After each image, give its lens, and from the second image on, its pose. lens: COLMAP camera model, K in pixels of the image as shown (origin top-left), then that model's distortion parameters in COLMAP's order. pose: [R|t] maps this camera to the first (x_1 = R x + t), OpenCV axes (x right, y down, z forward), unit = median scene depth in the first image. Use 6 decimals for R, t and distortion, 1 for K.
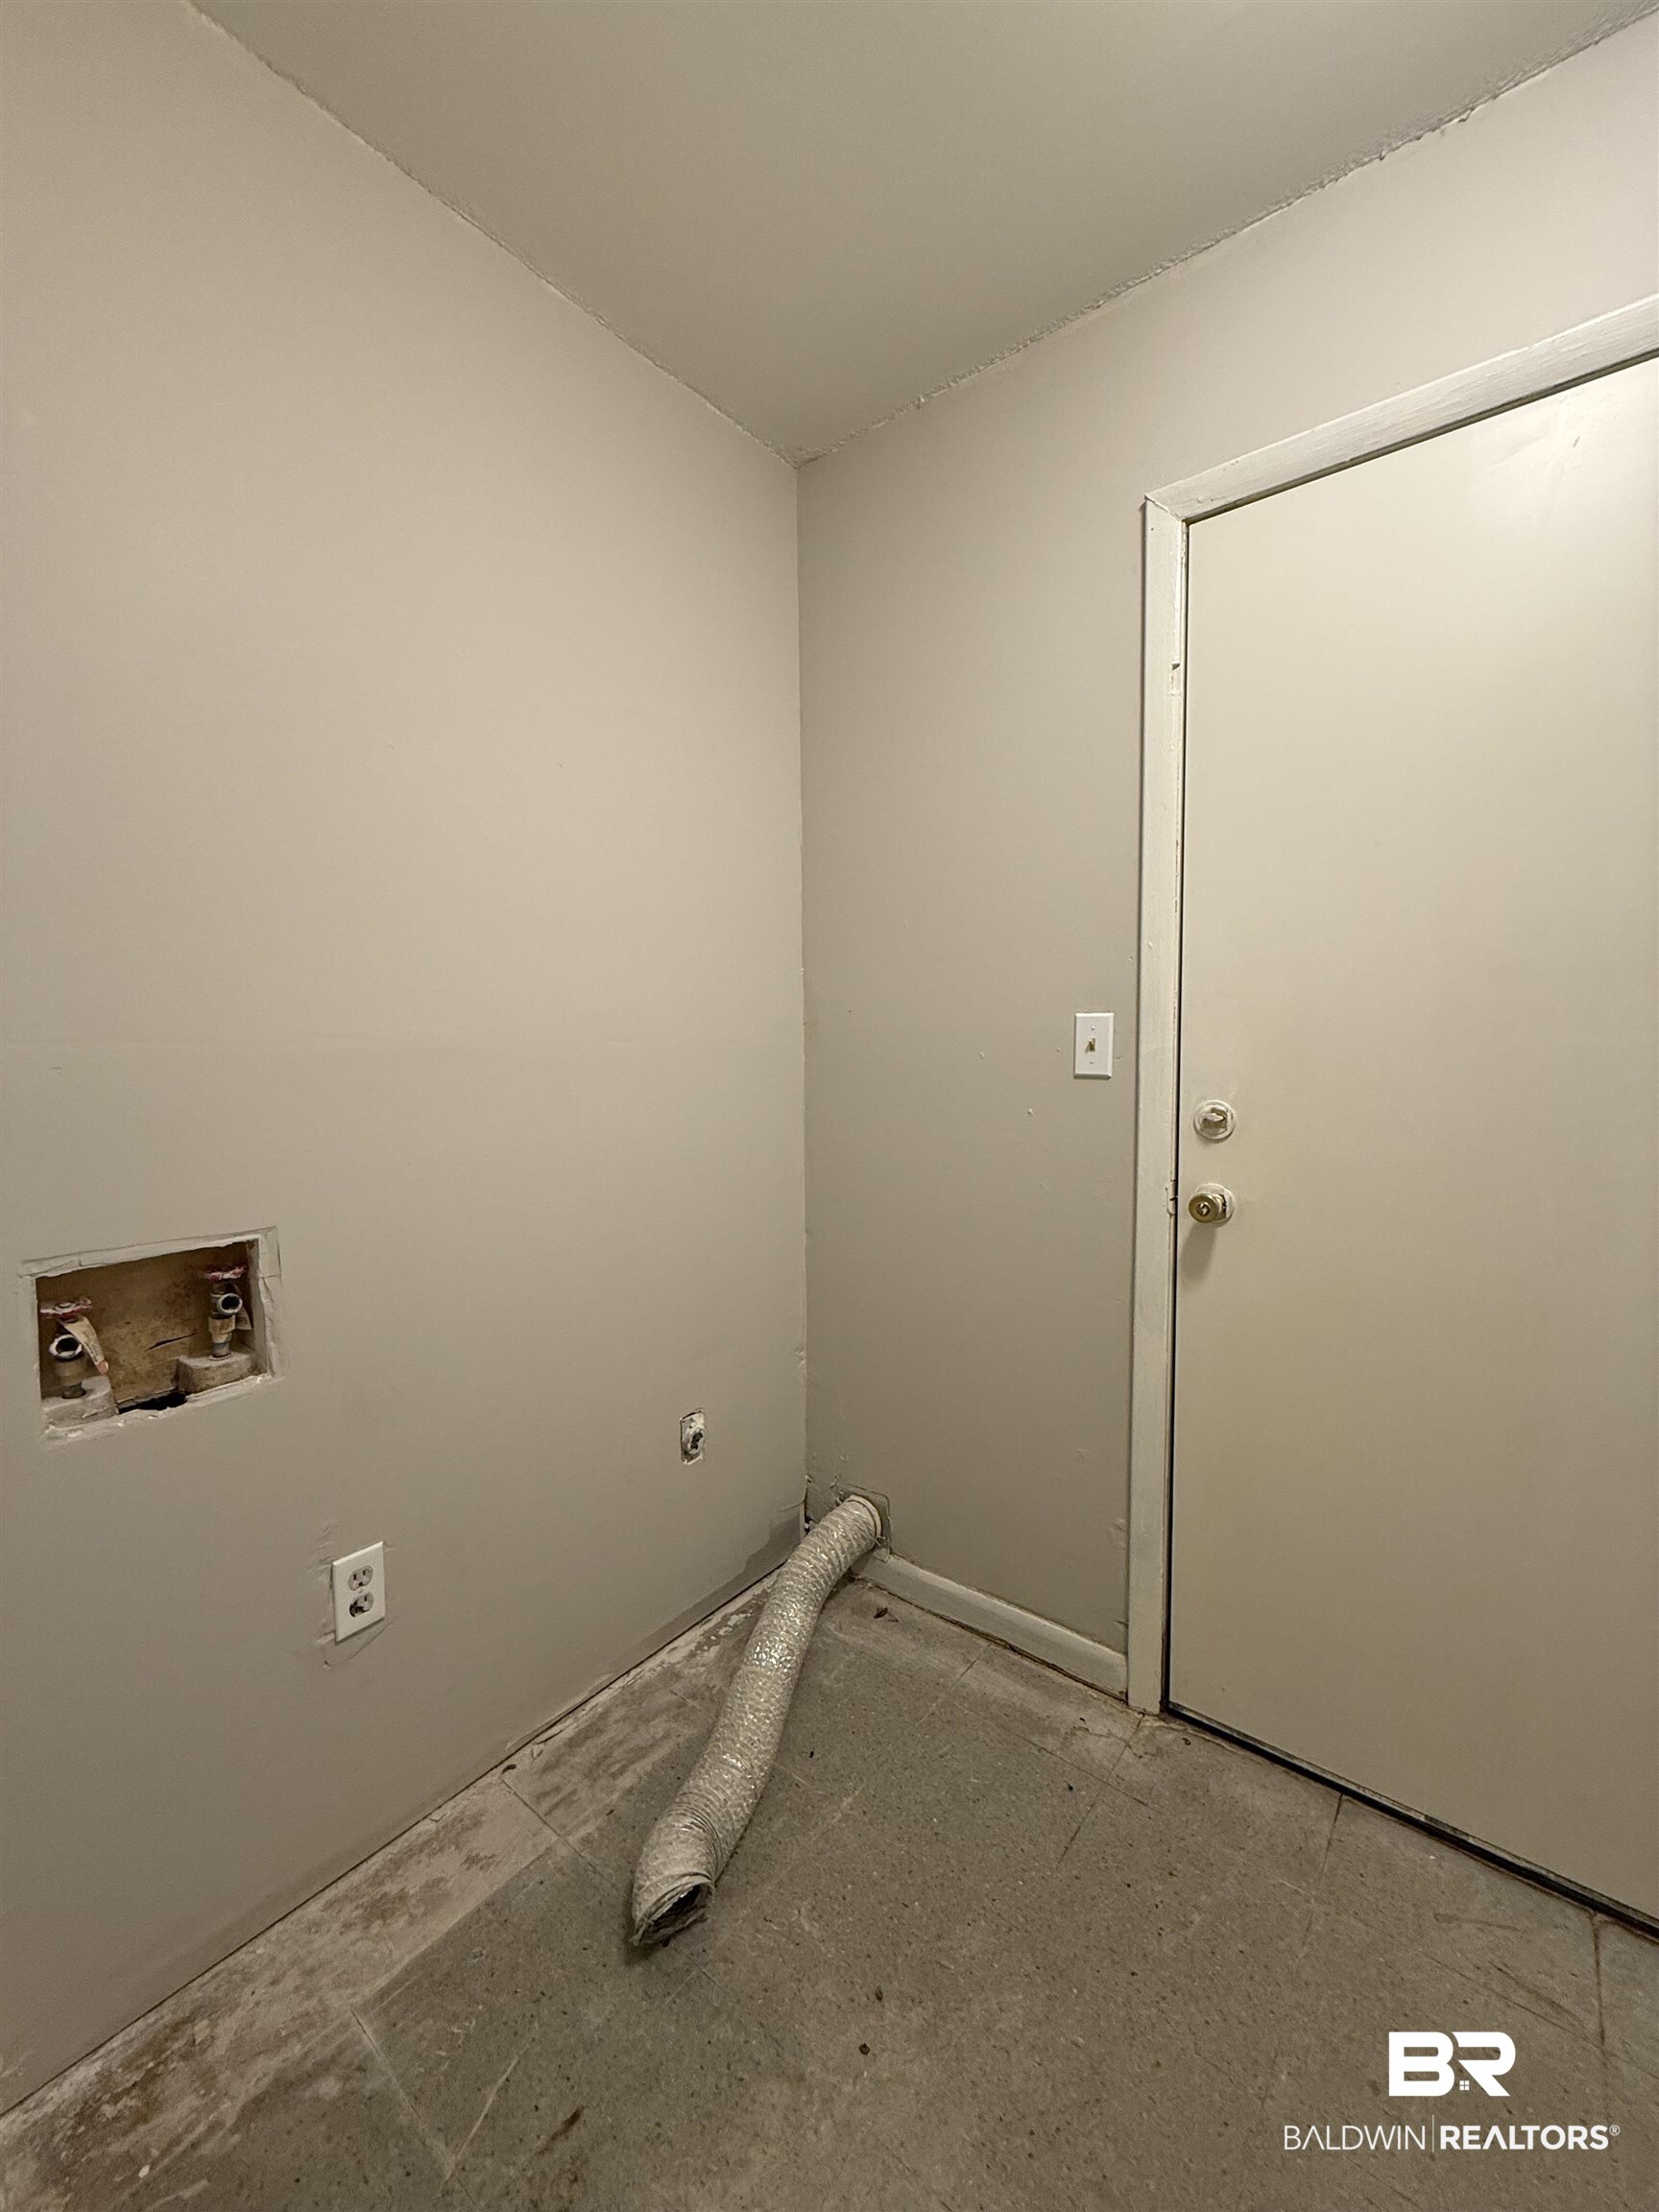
lens RADIAL K [[881.4, 0, 823.8], [0, 881.4, 1101.6], [0, 0, 1]] dist [-0.002093, -0.000073]
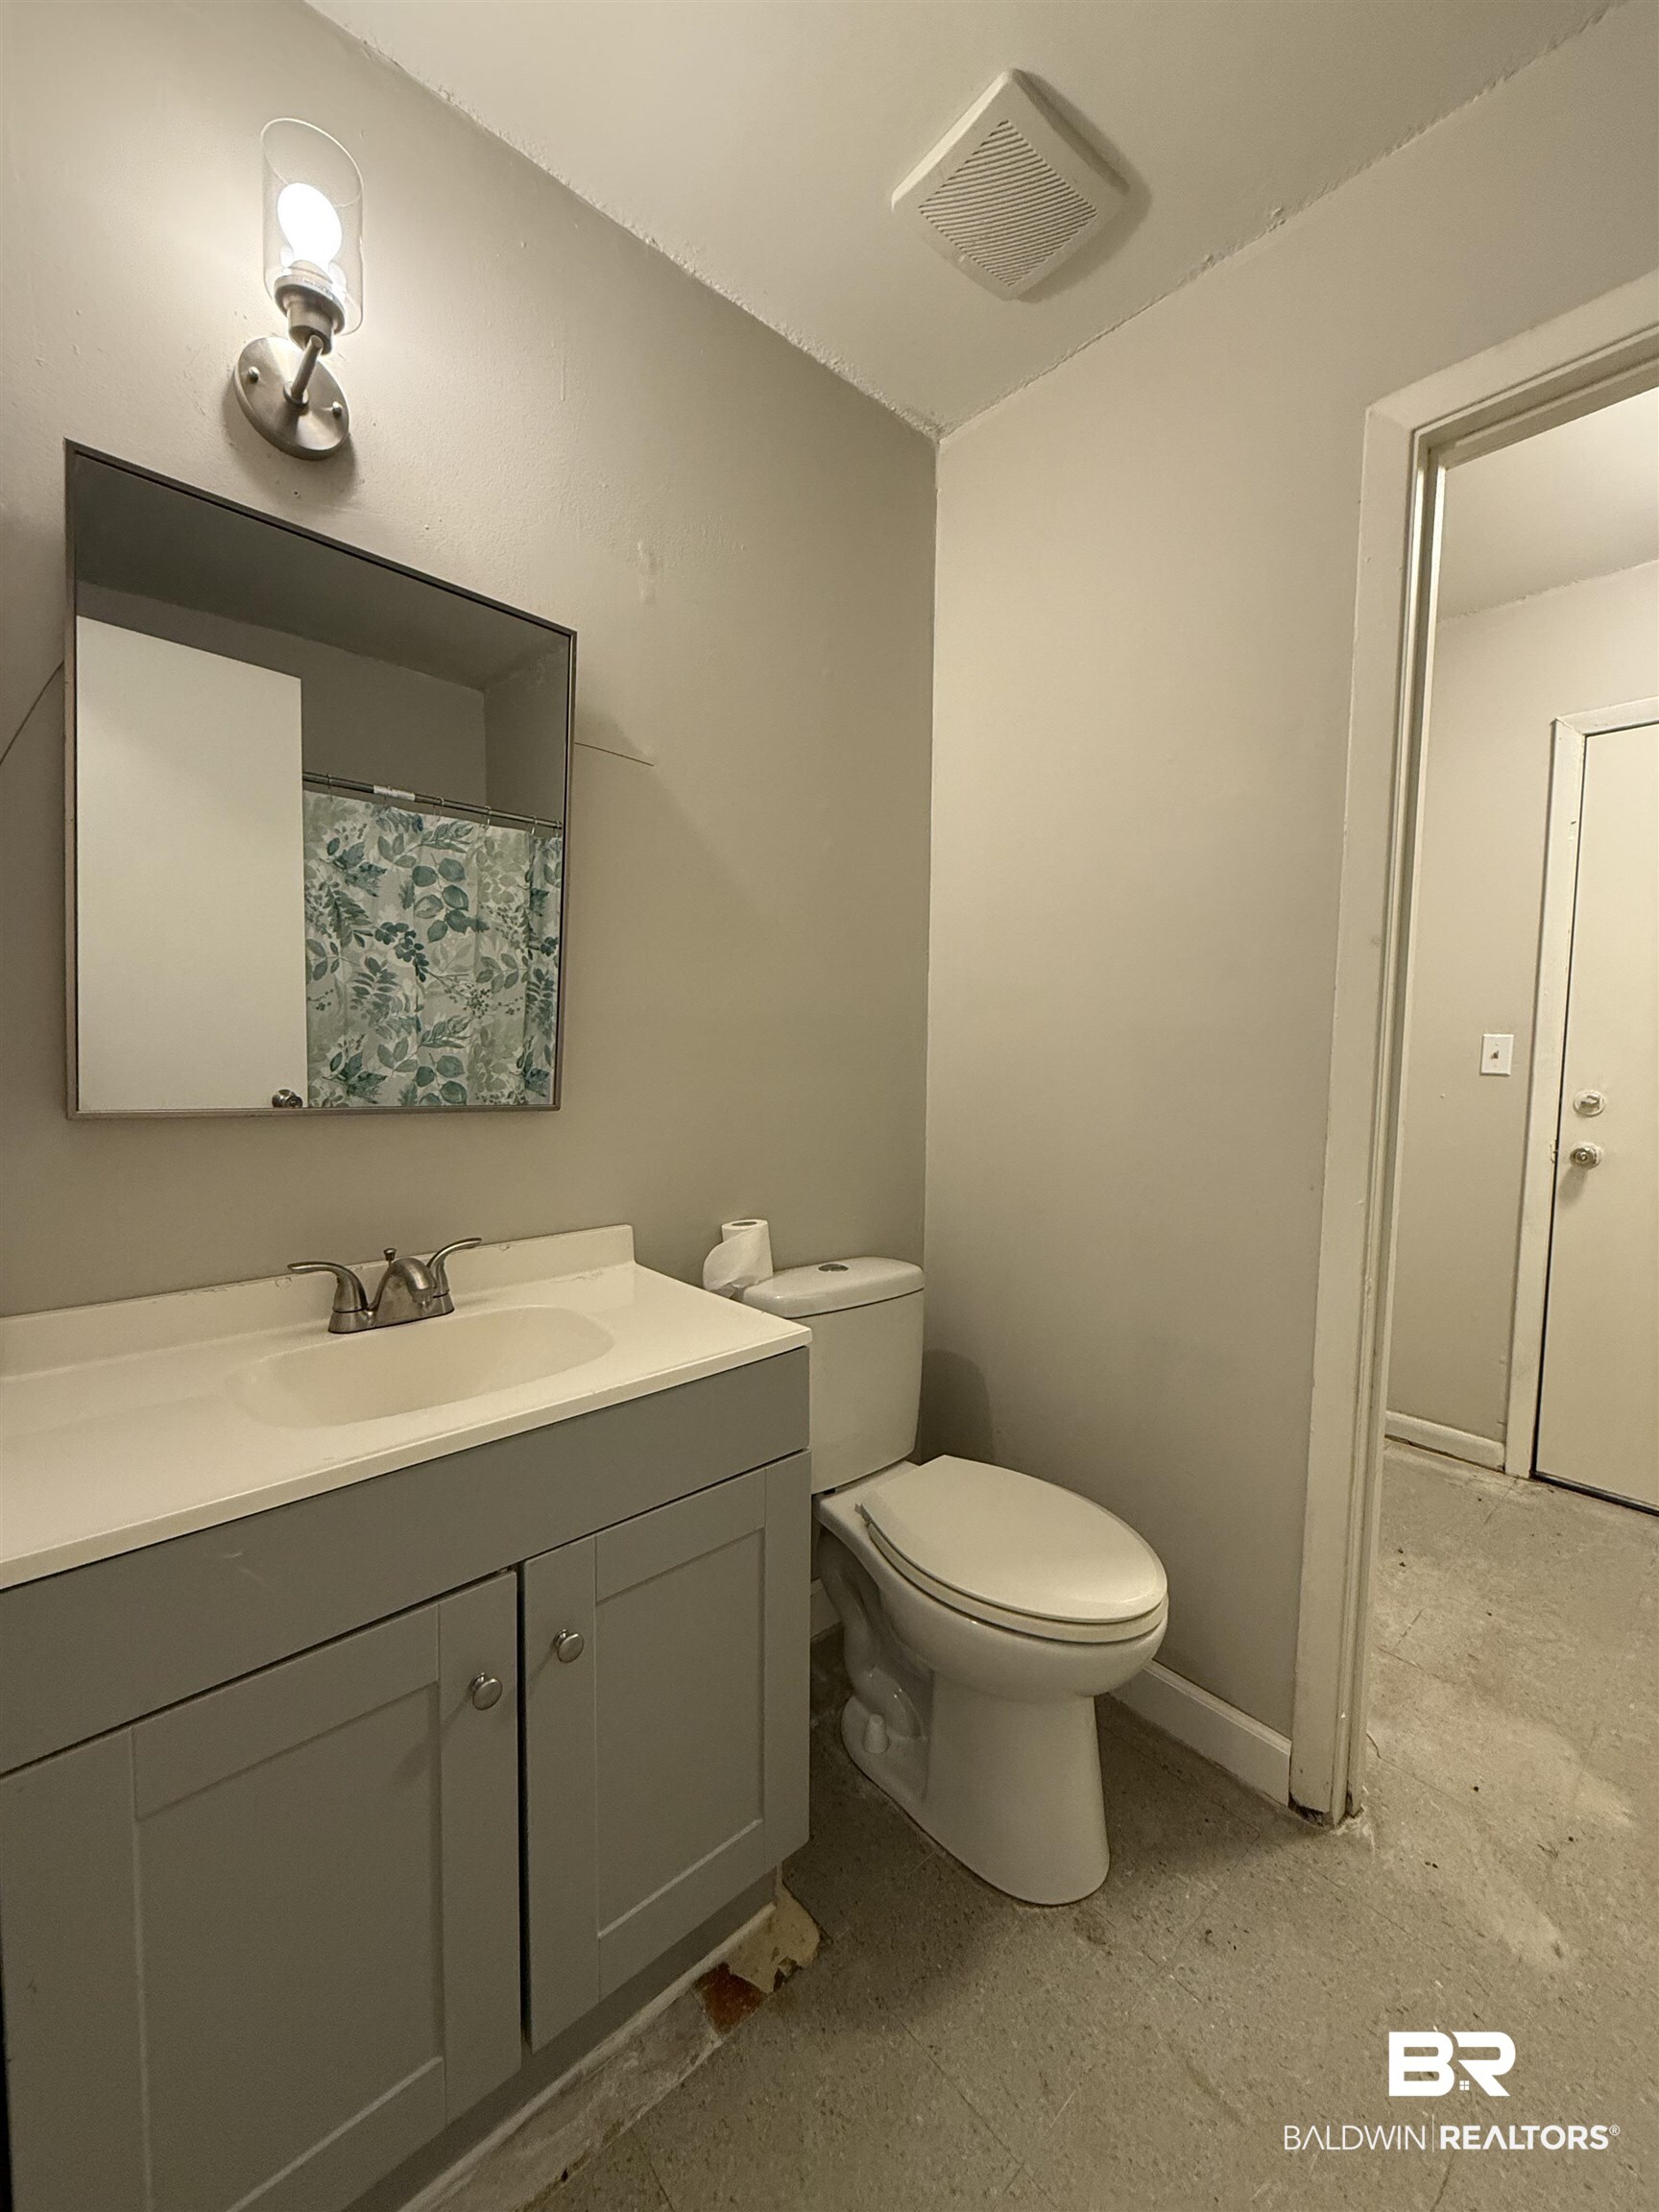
lens RADIAL K [[881.4, 0, 835.9], [0, 881.4, 1100.1], [0, 0, 1]] dist [-0.002093, -0.000073]
pose [[0.985694, 0.035894, -0.164677, -0.632037], [-0.035879, 0.999351, 0.003067, 0.058192], [0.164680, 0.002885, 0.986343, -0.793362]]
